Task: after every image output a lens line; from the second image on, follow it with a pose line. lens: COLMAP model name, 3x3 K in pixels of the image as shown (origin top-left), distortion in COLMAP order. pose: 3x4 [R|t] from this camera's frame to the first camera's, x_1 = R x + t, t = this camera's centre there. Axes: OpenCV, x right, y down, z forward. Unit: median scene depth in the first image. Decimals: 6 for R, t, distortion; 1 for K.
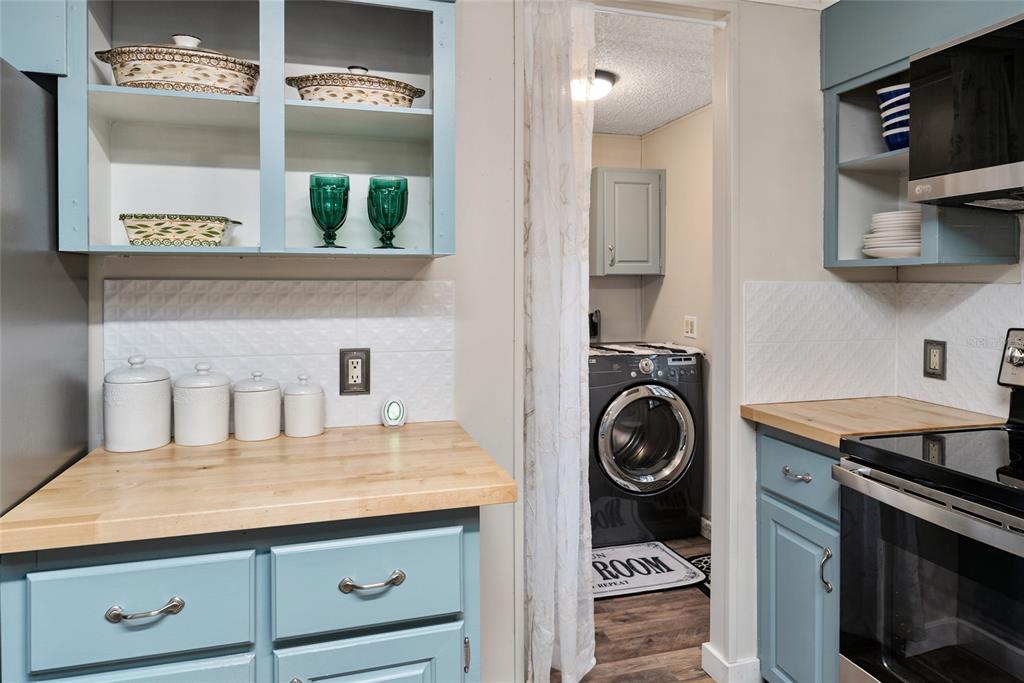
lens RADIAL K [[659.4, 0, 508.0], [0, 659.4, 292.3], [0, 0, 1]] dist [-0.021410, -0.000604]
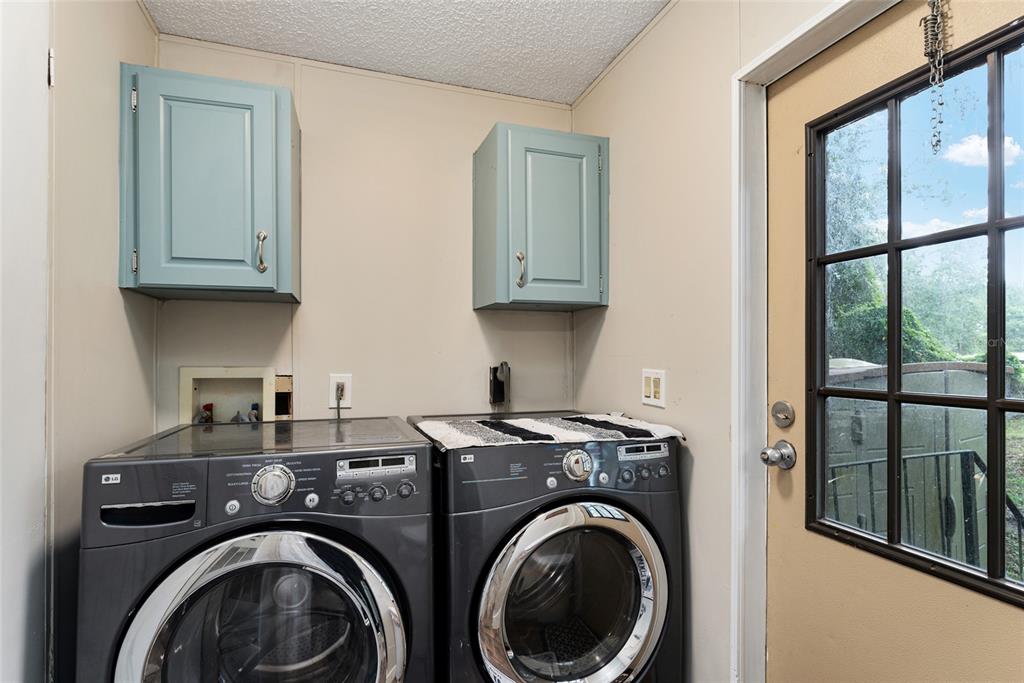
lens RADIAL K [[506.5, 0, 515.0], [0, 506.5, 344.6], [0, 0, 1]] dist [0.001822, 0.000758]
pose [[0.997702, 0.000776, 0.067757, 0.129248], [0.001315, 0.999524, -0.030809, 0.029189], [-0.067749, 0.030827, 0.997226, 0.581226]]
